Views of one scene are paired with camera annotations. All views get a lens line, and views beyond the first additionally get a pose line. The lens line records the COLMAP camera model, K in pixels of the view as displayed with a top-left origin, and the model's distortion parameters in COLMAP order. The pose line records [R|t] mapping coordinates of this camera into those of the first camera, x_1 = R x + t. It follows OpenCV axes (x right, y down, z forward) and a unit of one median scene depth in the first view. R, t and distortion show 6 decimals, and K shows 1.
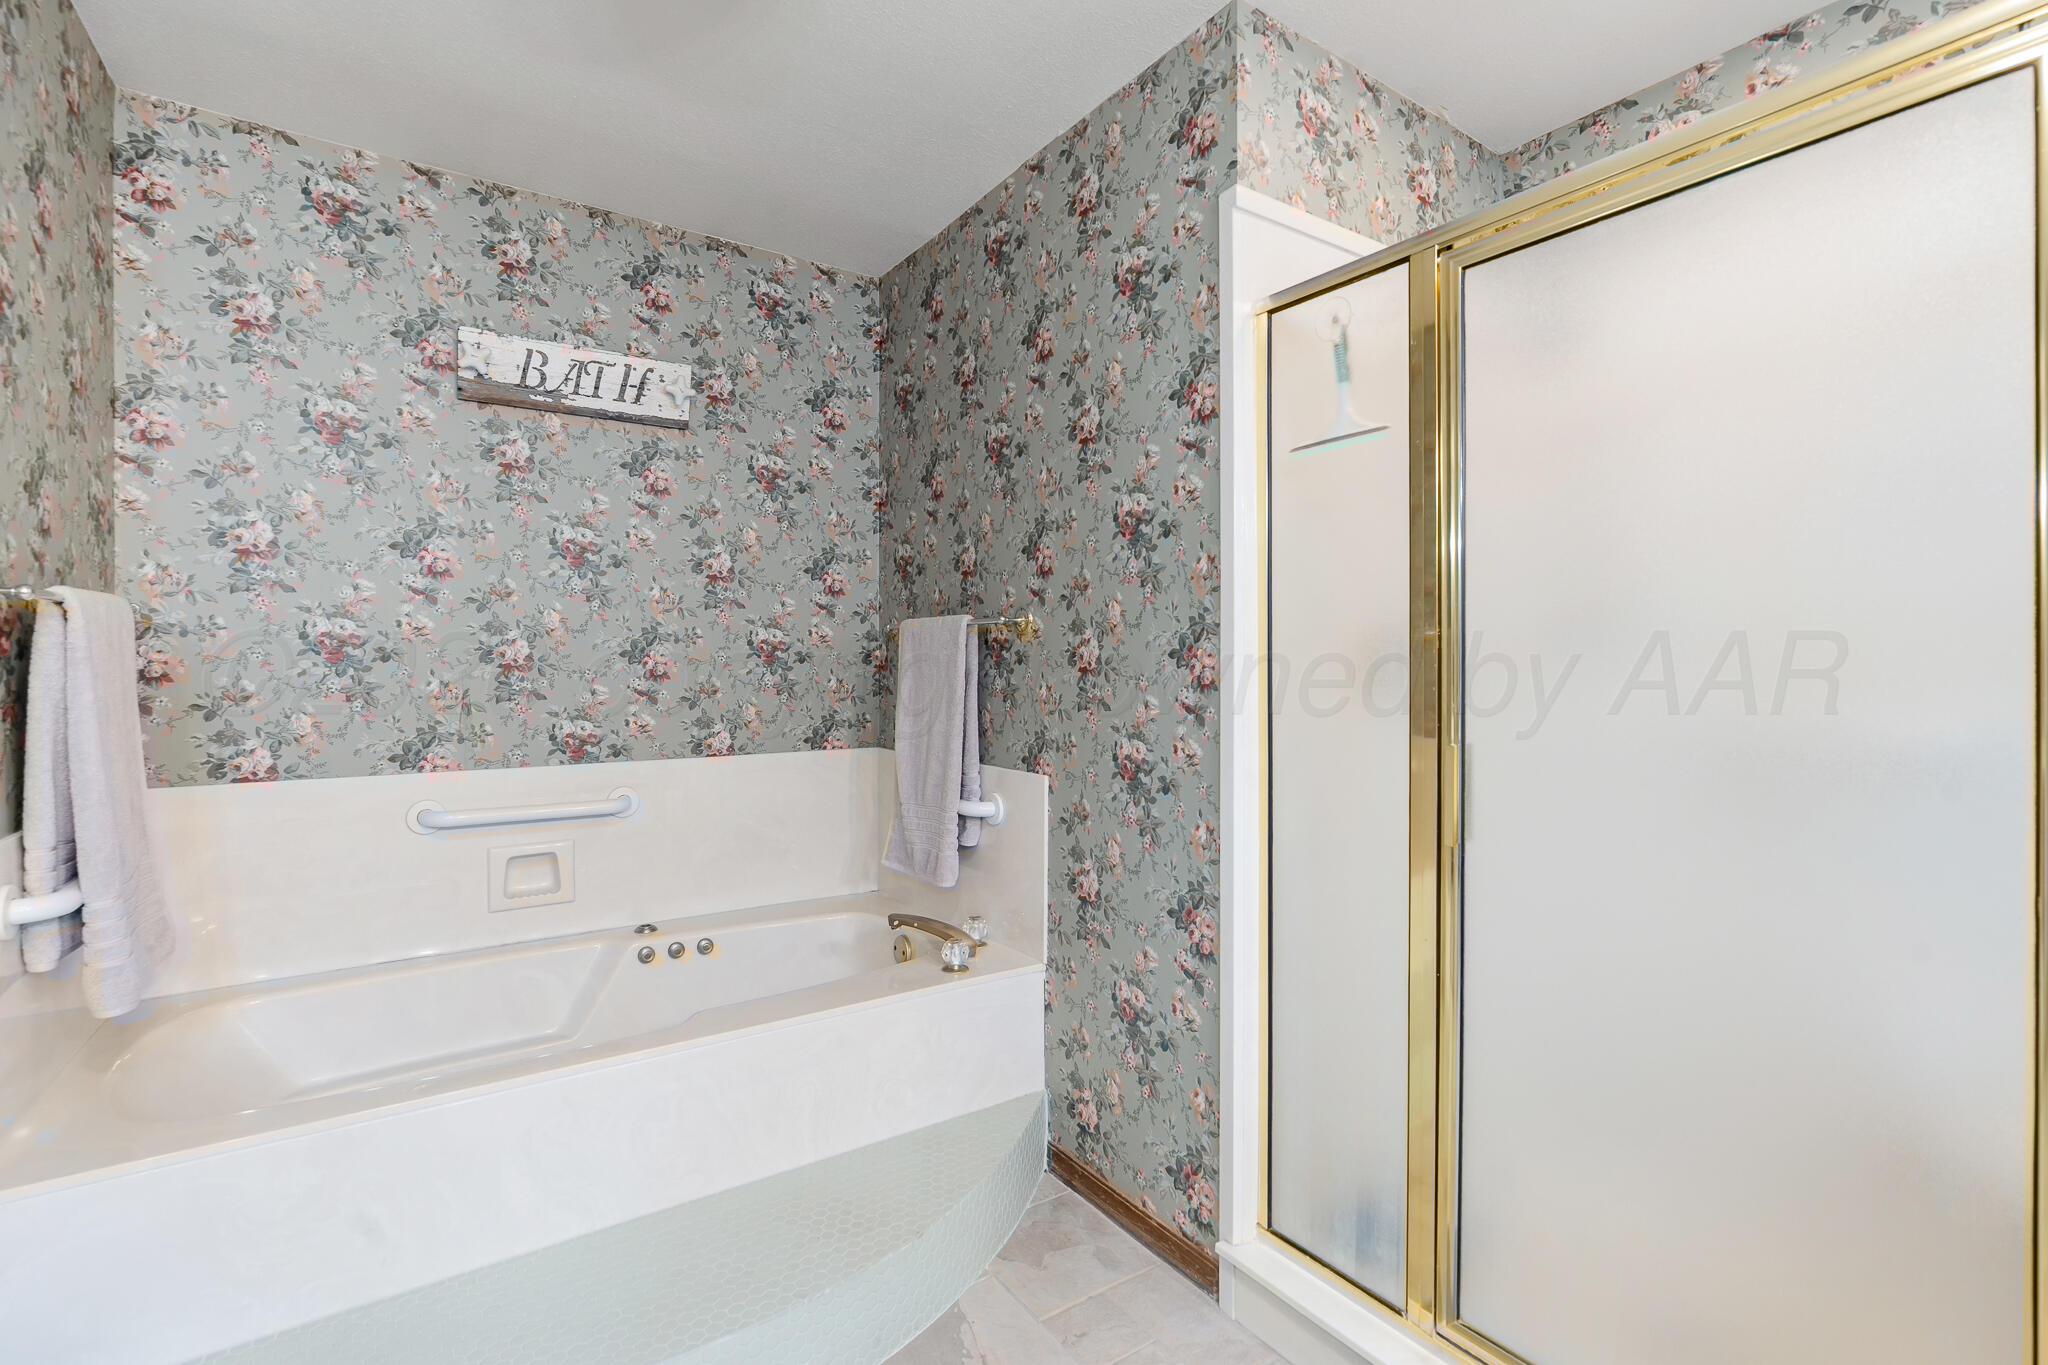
lens RADIAL K [[923.3, 0, 1021.6], [0, 923.3, 663.5], [0, 0, 1]] dist [-0.011490, 0.003610]
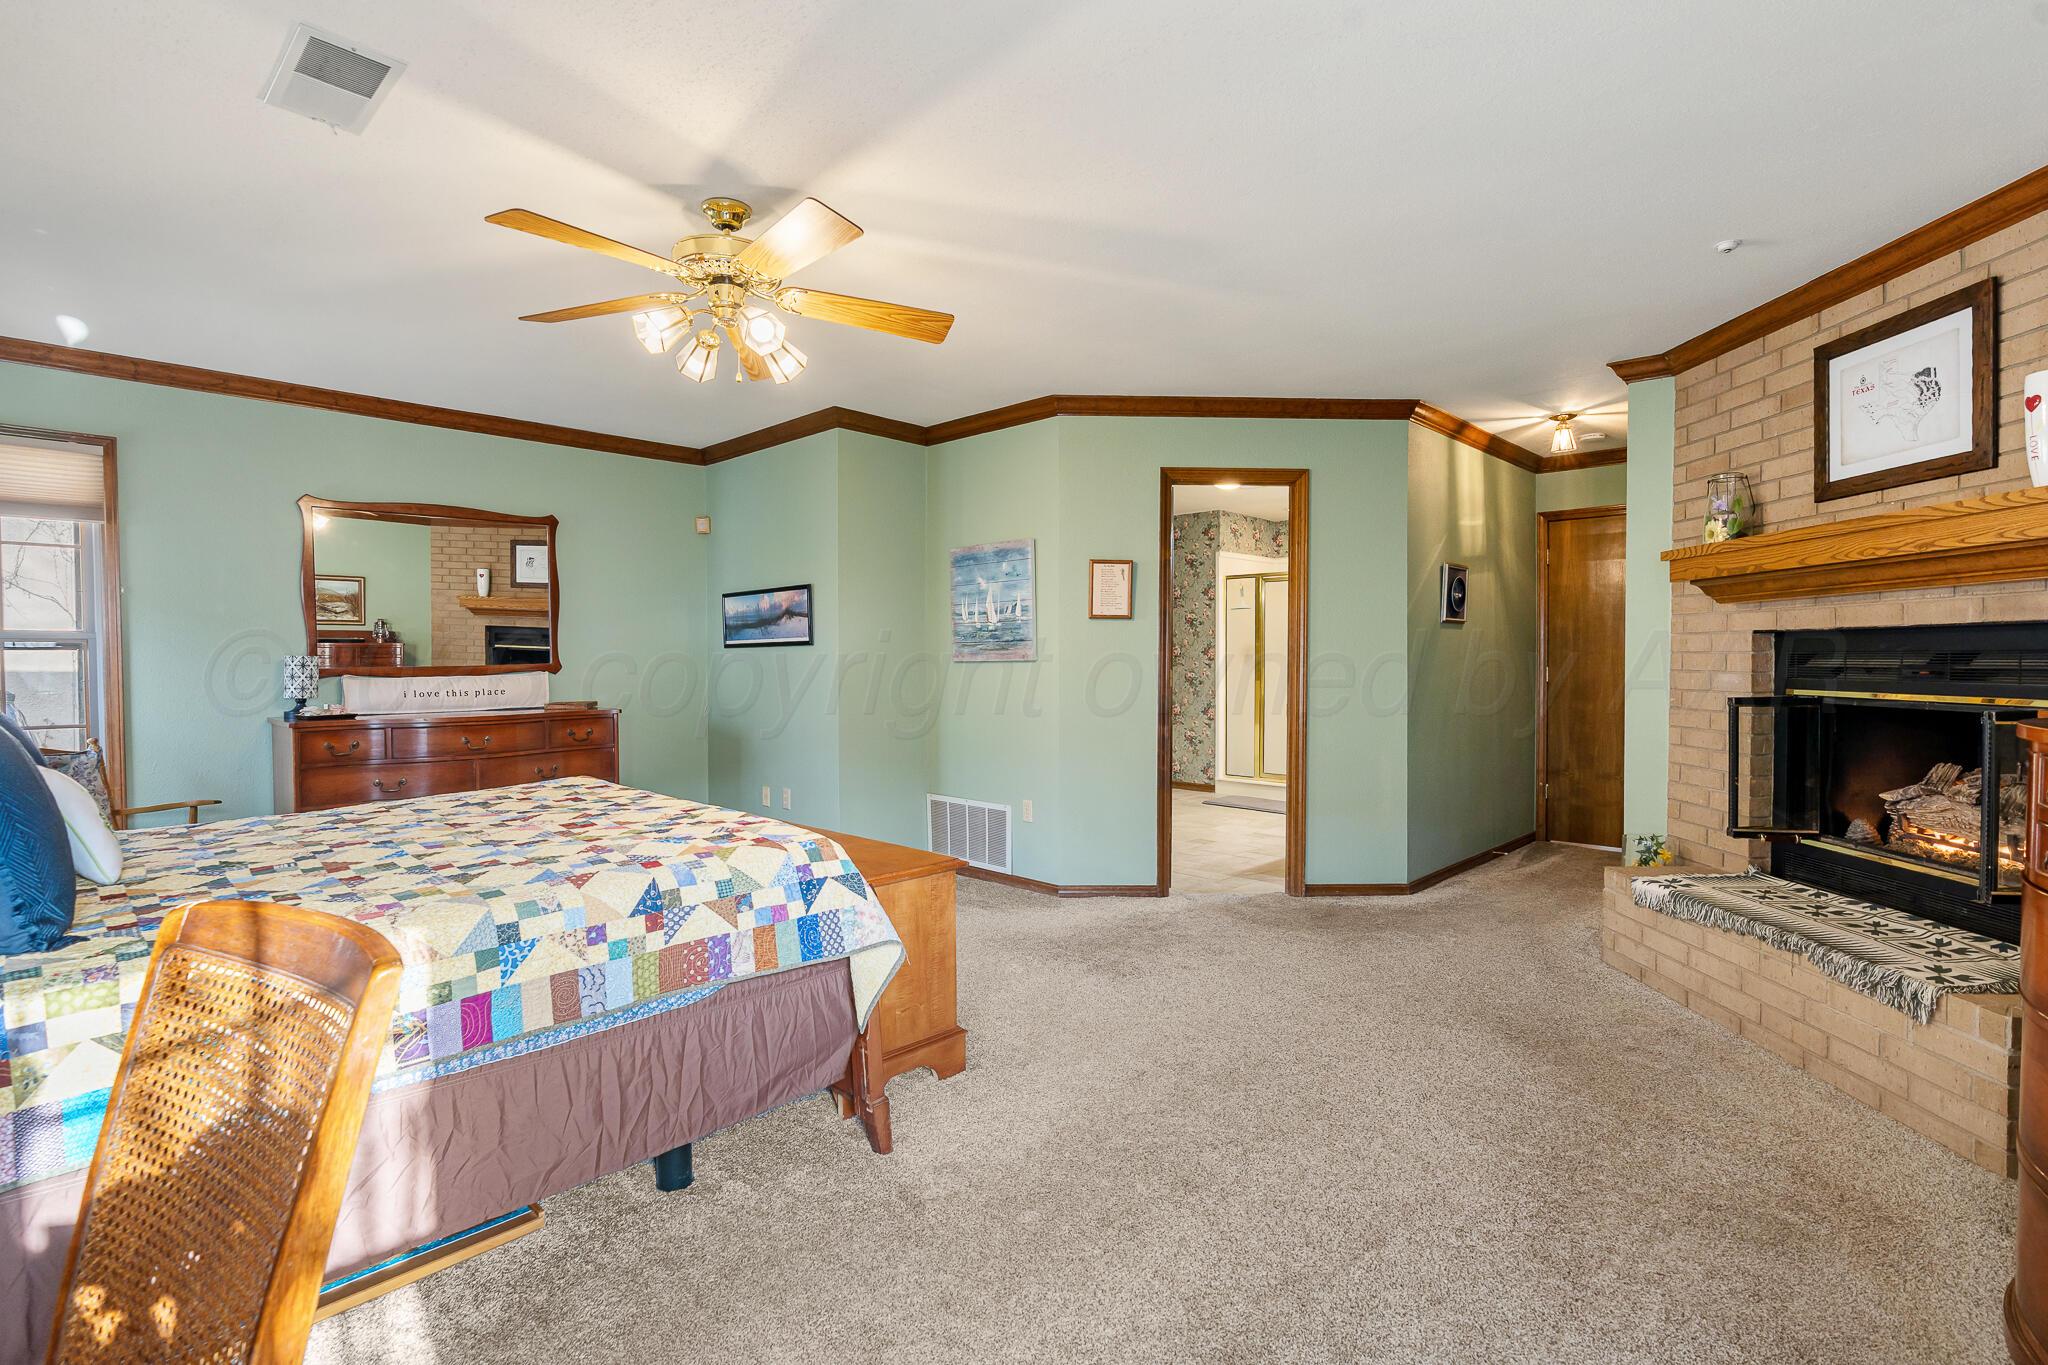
lens RADIAL K [[923.3, 0, 1013.4], [0, 923.3, 677.8], [0, 0, 1]] dist [-0.011490, 0.003610]
pose [[0.982685, -0.009774, 0.185028, -1.259545], [0.004355, 0.999550, 0.029669, -0.017825], [-0.185234, -0.028350, 0.982285, -2.580550]]
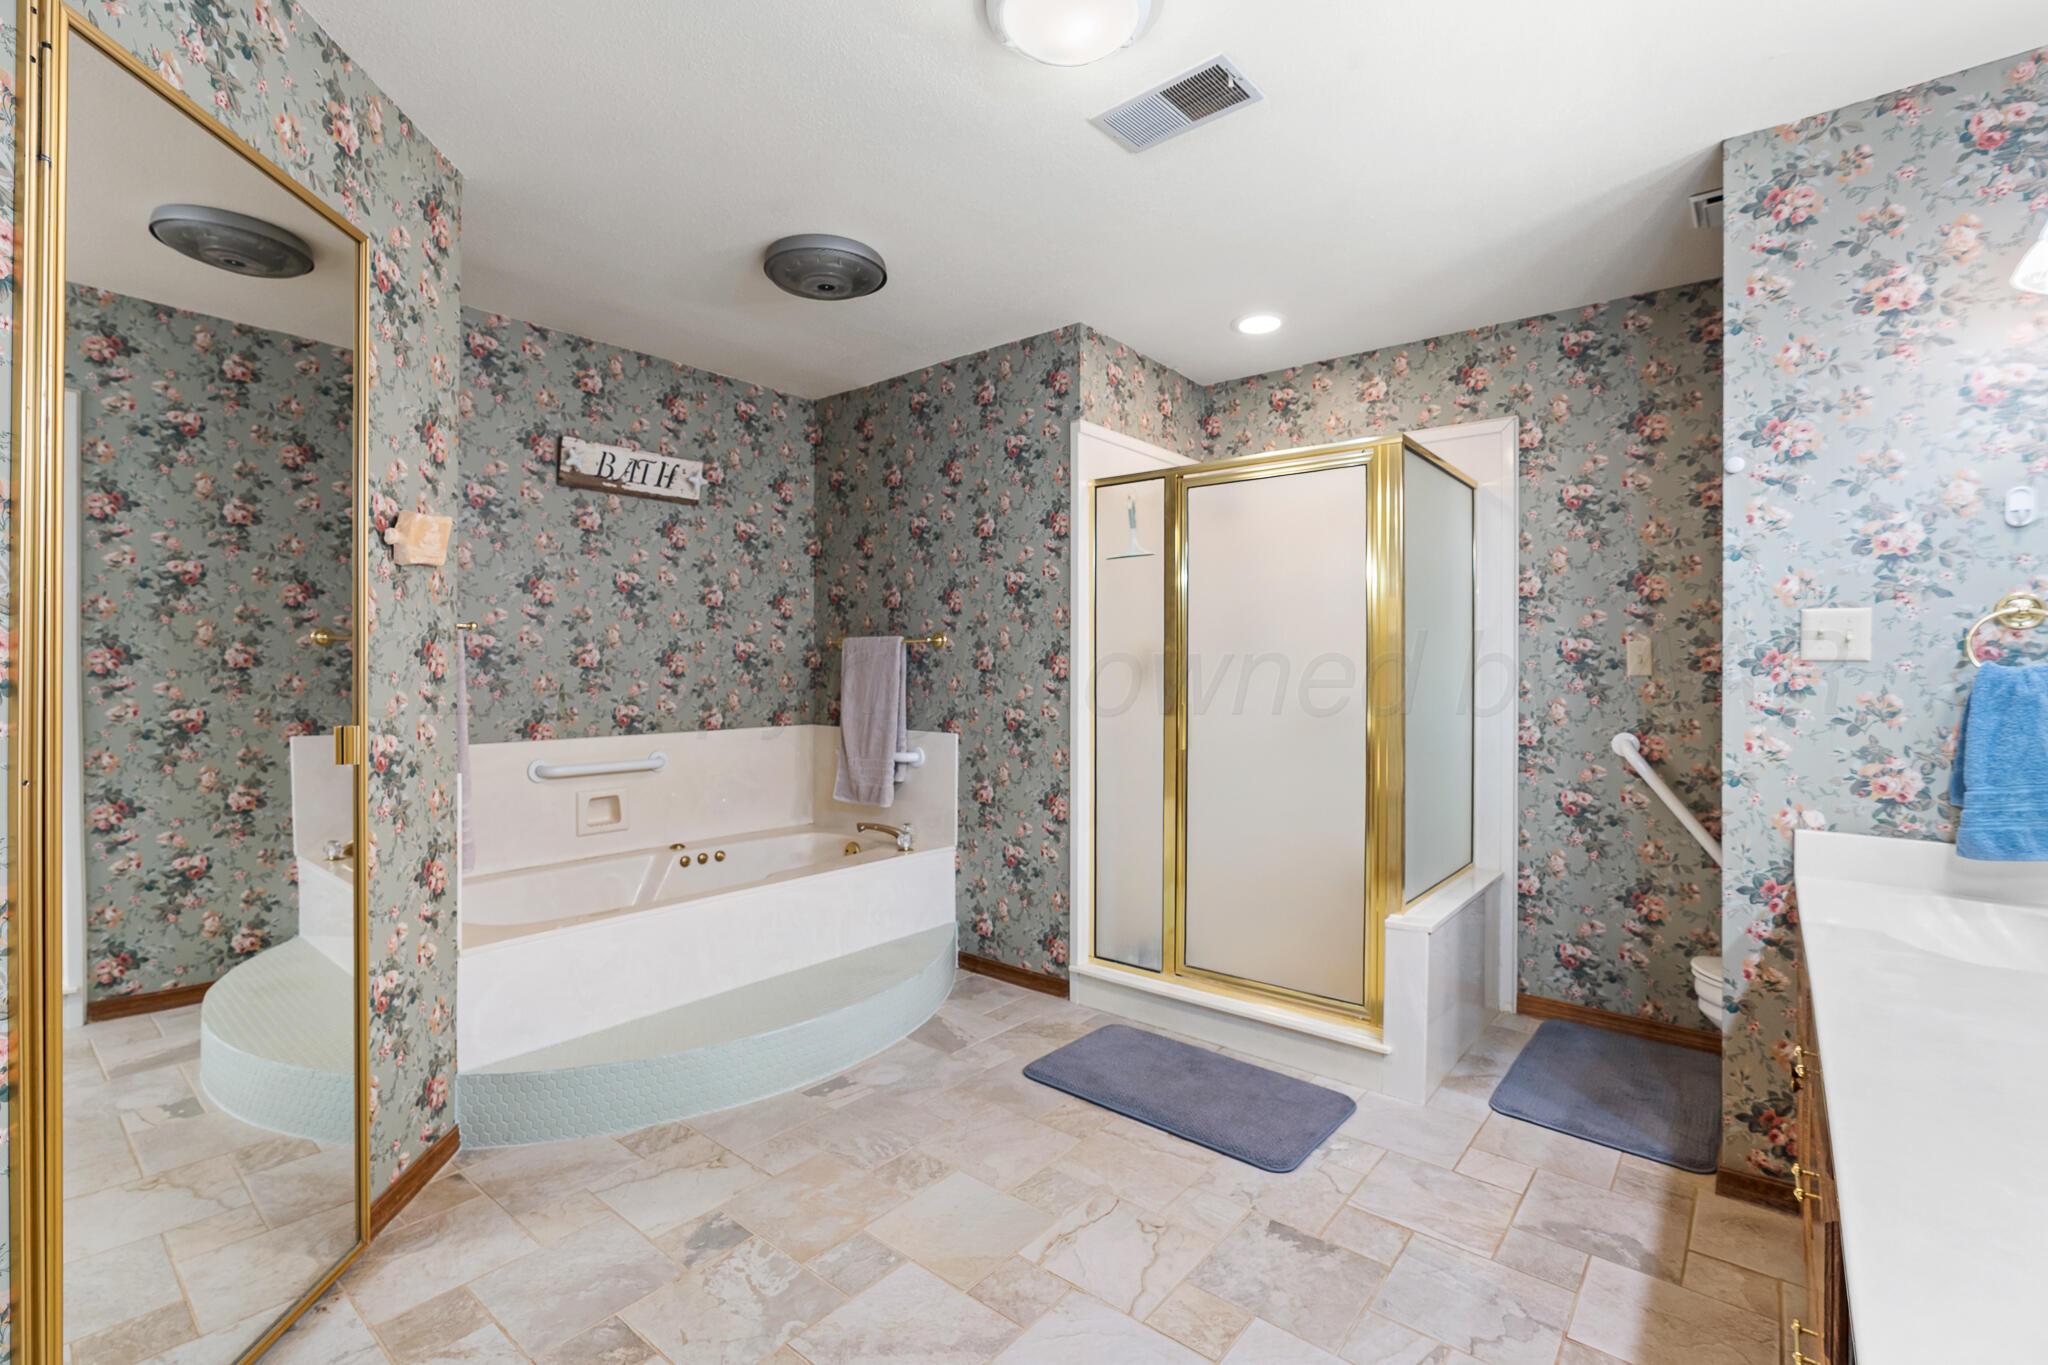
lens RADIAL K [[923.3, 0, 1023.2], [0, 923.3, 670.2], [0, 0, 1]] dist [-0.011490, 0.003610]
pose [[0.958156, 0.000987, 0.286246, -0.332294], [-0.001642, 0.999997, 0.002048, 0.002504], [-0.286243, -0.002433, 0.958154, -0.630362]]
